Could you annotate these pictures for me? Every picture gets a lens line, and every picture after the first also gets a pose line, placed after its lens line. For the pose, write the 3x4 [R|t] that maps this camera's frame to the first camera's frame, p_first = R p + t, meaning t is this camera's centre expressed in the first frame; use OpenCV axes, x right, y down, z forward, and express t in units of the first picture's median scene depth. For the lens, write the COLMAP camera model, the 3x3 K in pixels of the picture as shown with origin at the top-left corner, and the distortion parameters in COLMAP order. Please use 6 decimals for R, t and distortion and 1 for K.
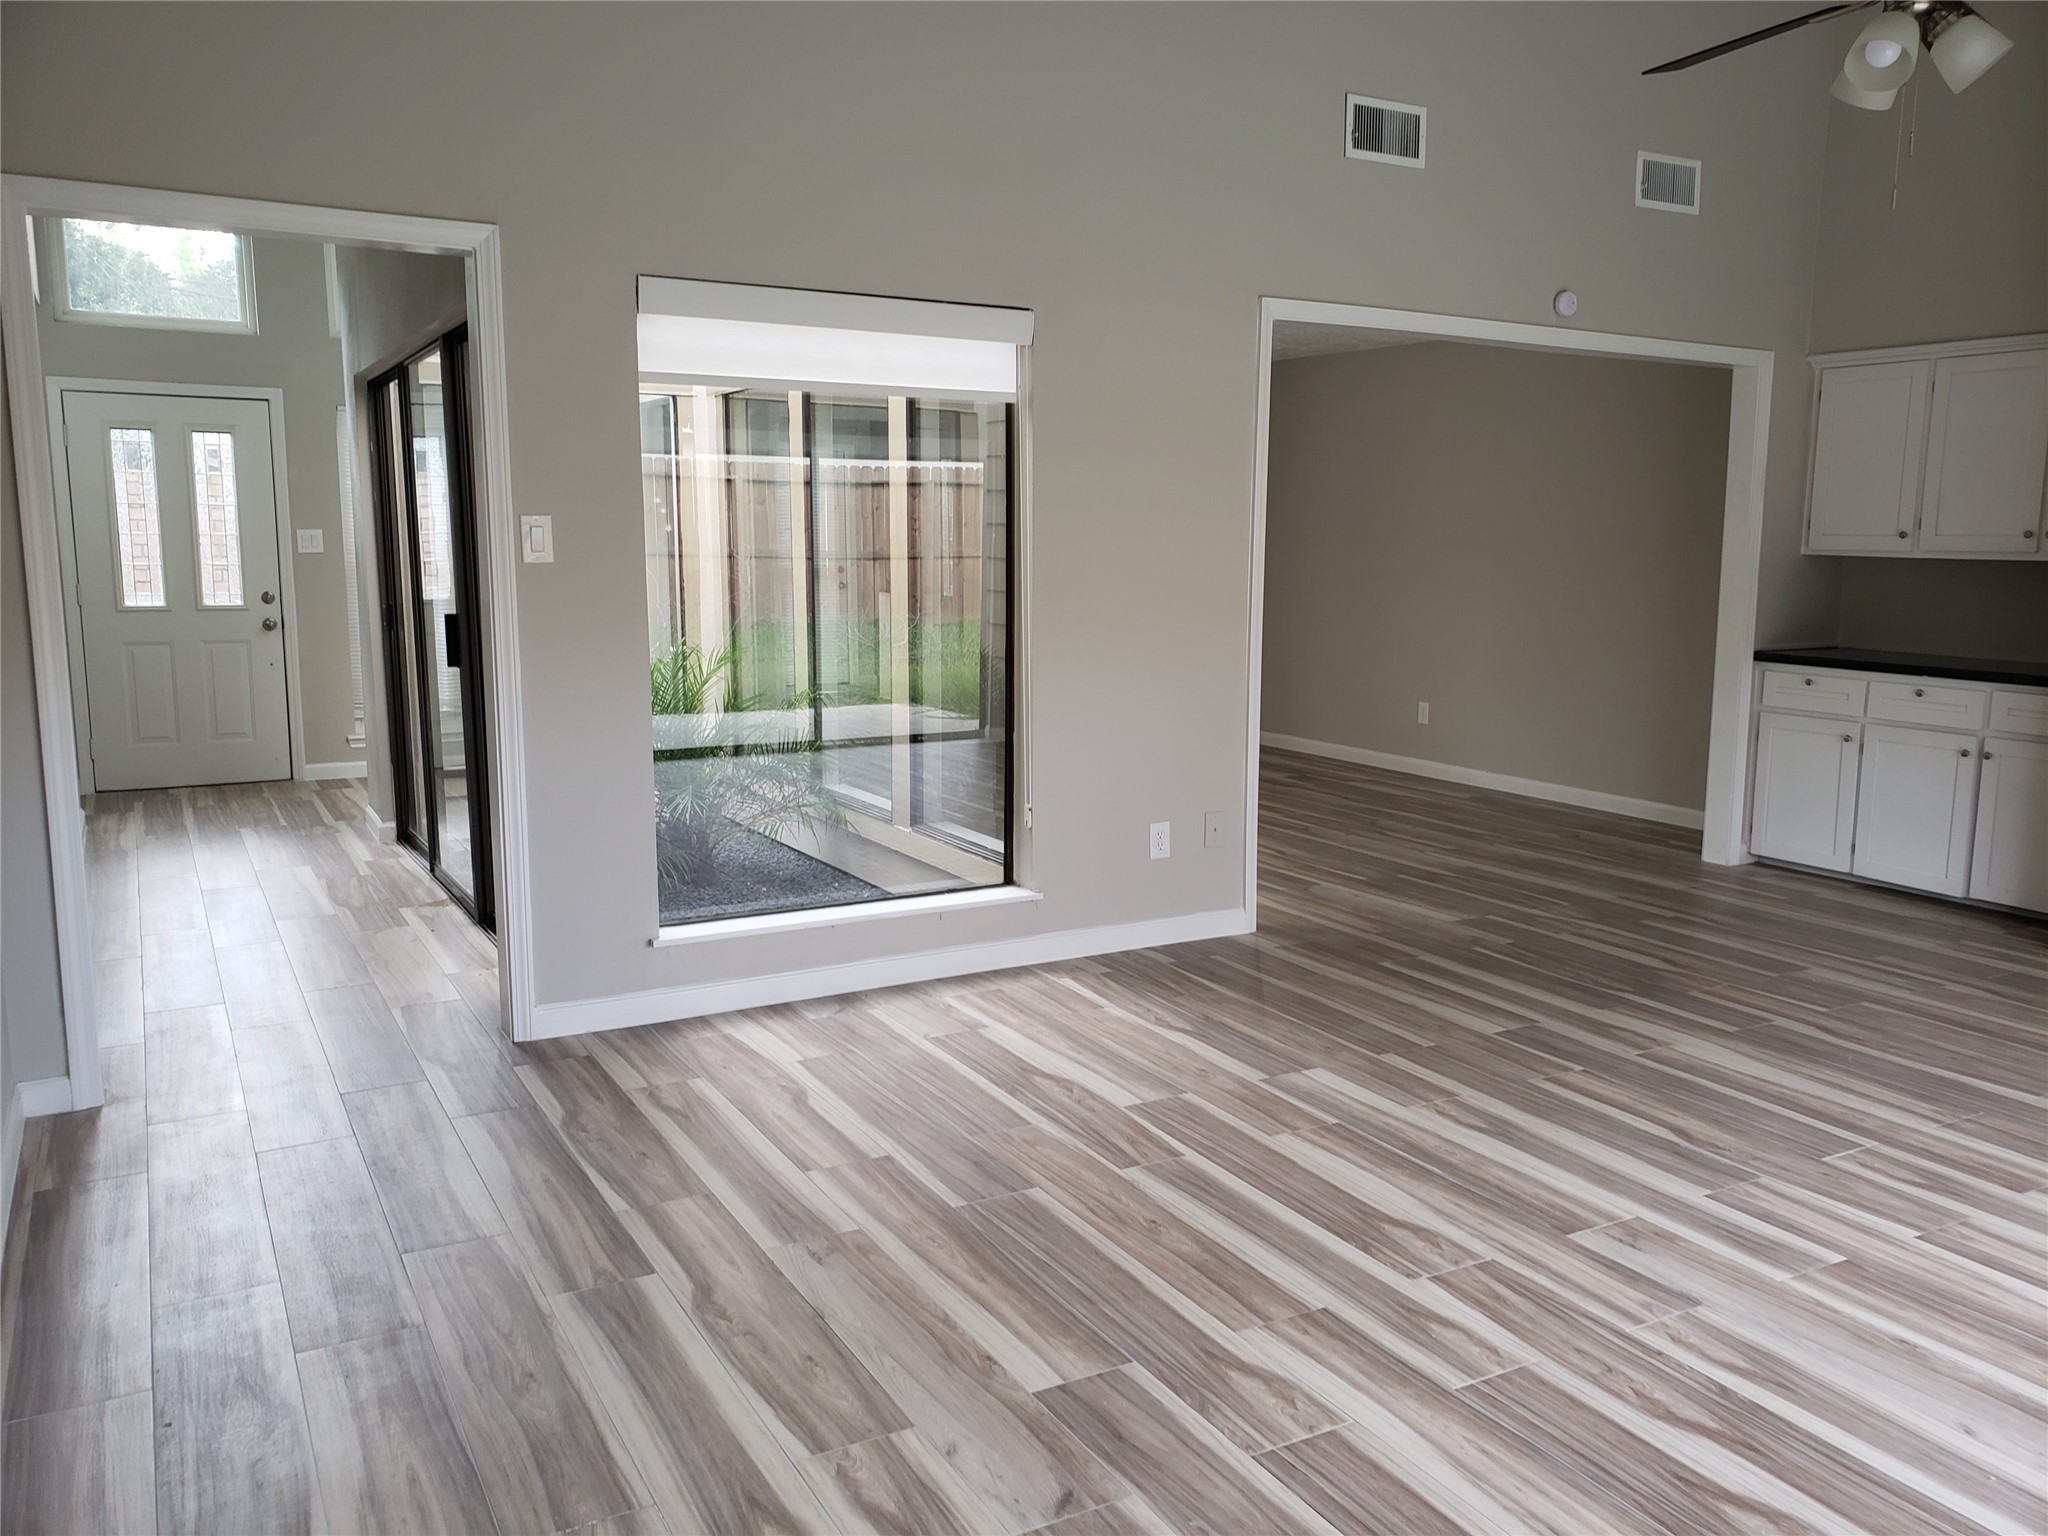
lens RADIAL K [[1603.0, 0, 1063.7], [0, 1603.0, 761.4], [0, 0, 1]] dist [0.041071, -0.003595]
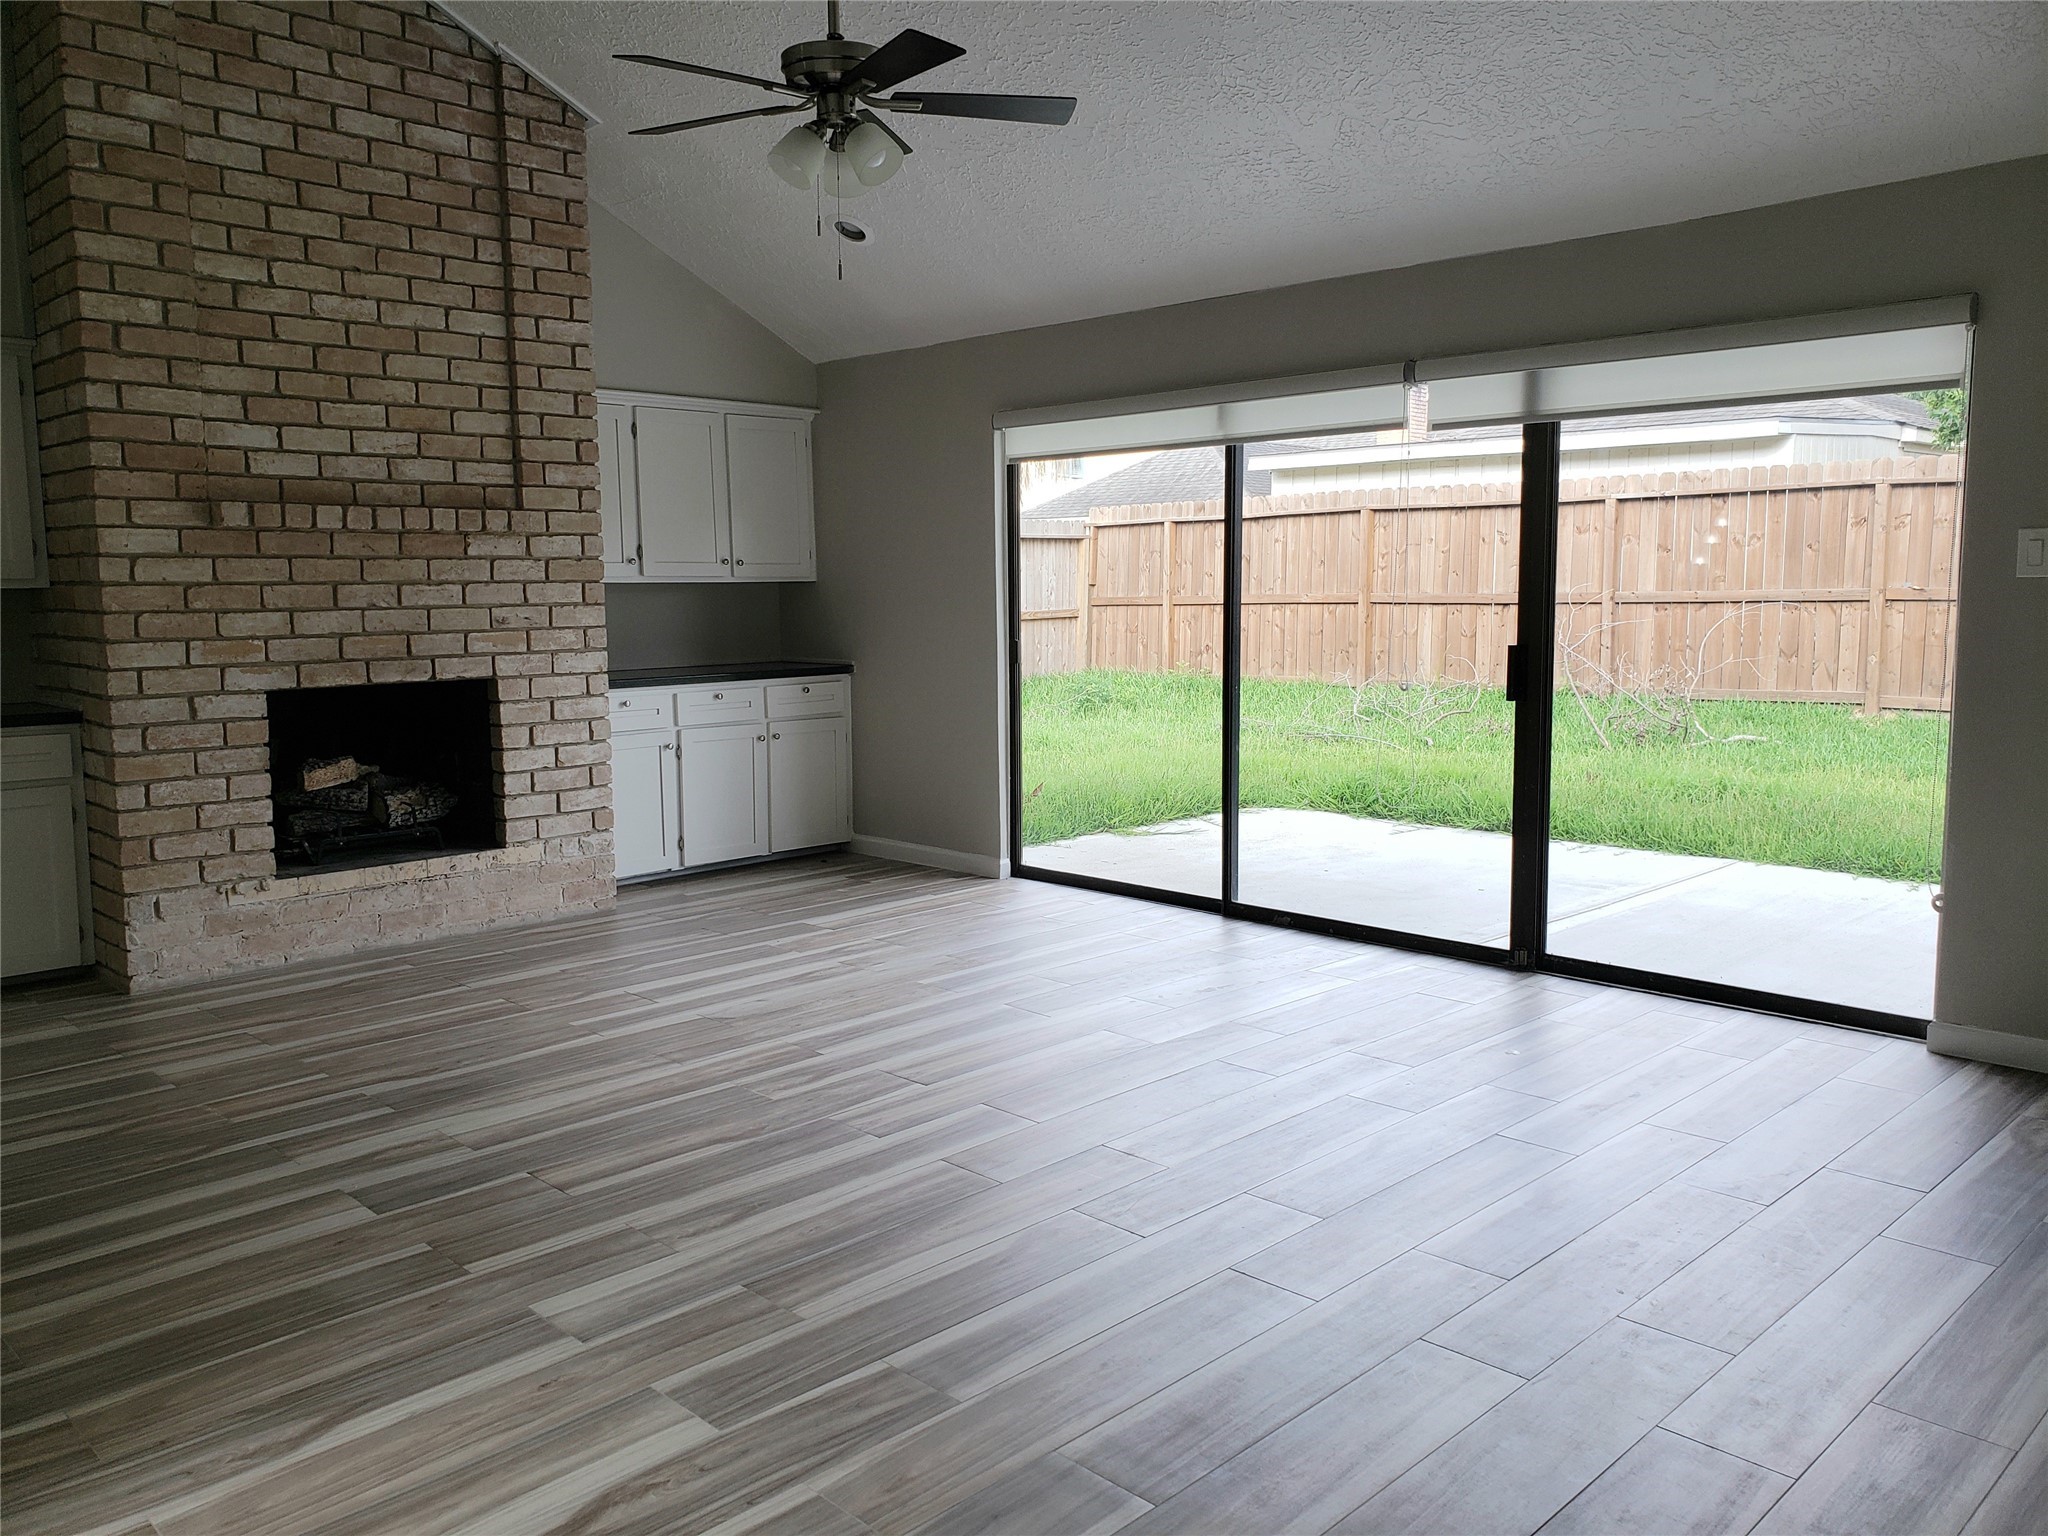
lens RADIAL K [[1575.2, 0, 1024.0], [0, 1575.2, 768.0], [0, 0, 1]] dist [0.047983, 0.001952]
pose [[-0.262125, -0.123198, 0.957138, -0.541348], [0.140477, 0.976382, 0.164146, -0.122829], [-0.954755, 0.177483, -0.238628, 0.943056]]
